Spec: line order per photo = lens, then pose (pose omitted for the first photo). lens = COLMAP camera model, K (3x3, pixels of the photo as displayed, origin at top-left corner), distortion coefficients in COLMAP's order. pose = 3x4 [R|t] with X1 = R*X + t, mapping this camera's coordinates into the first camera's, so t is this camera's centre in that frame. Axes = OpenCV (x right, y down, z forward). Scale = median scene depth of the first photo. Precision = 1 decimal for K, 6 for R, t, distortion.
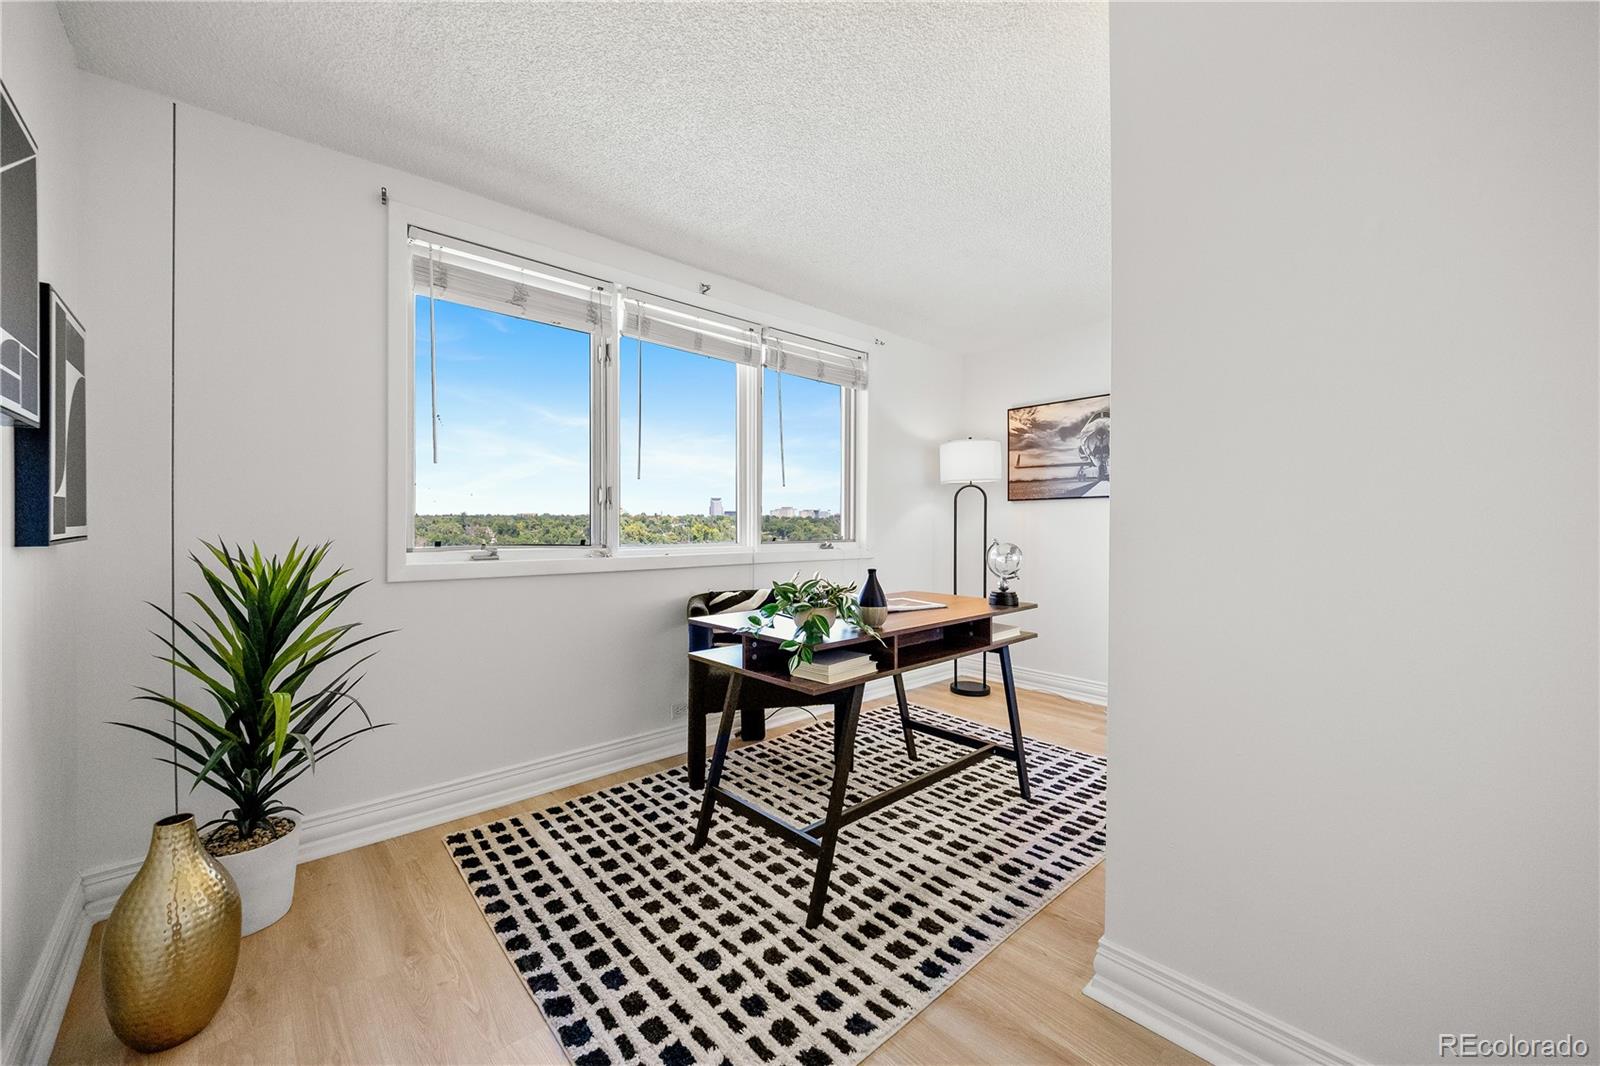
lens RADIAL K [[626.2, 0, 797.3], [0, 626.2, 529.5], [0, 0, 1]] dist [-0.007244, 0.001182]
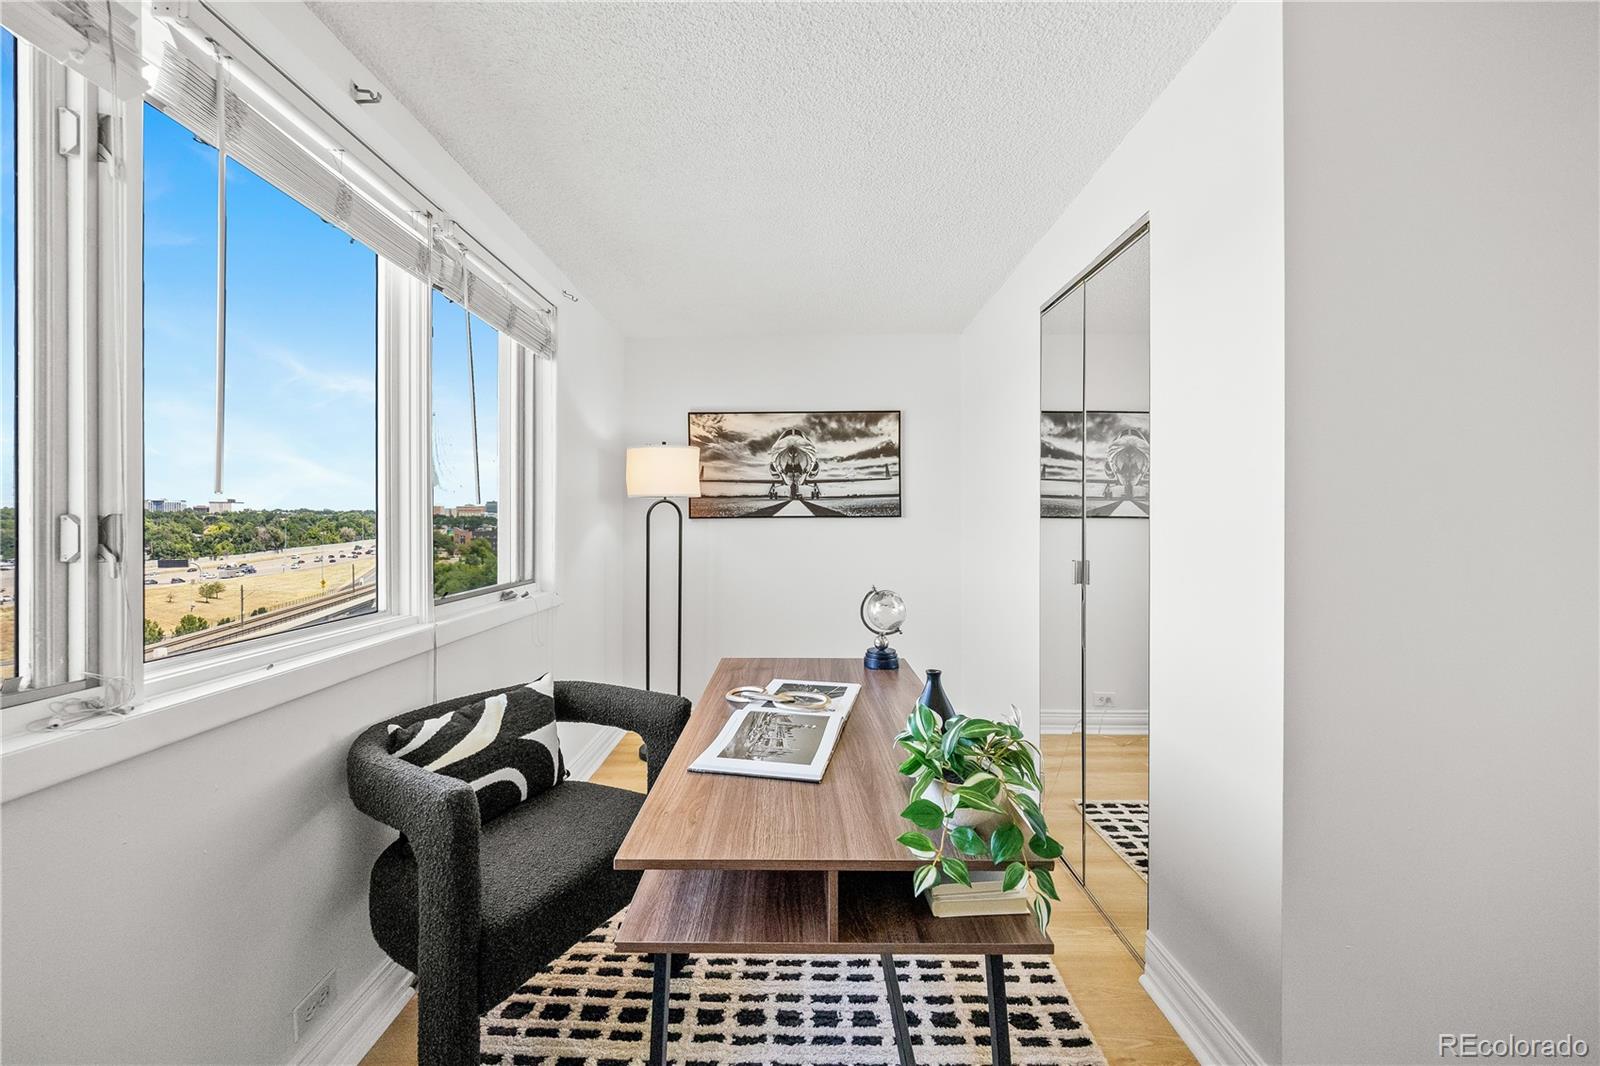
lens RADIAL K [[626.2, 0, 802.7], [0, 626.2, 517.2], [0, 0, 1]] dist [-0.007244, 0.001182]
pose [[0.672731, 0.002380, 0.739884, -0.210232], [0.007447, 0.999922, -0.009988, -0.040908], [-0.739850, 0.012230, 0.672661, 0.329970]]
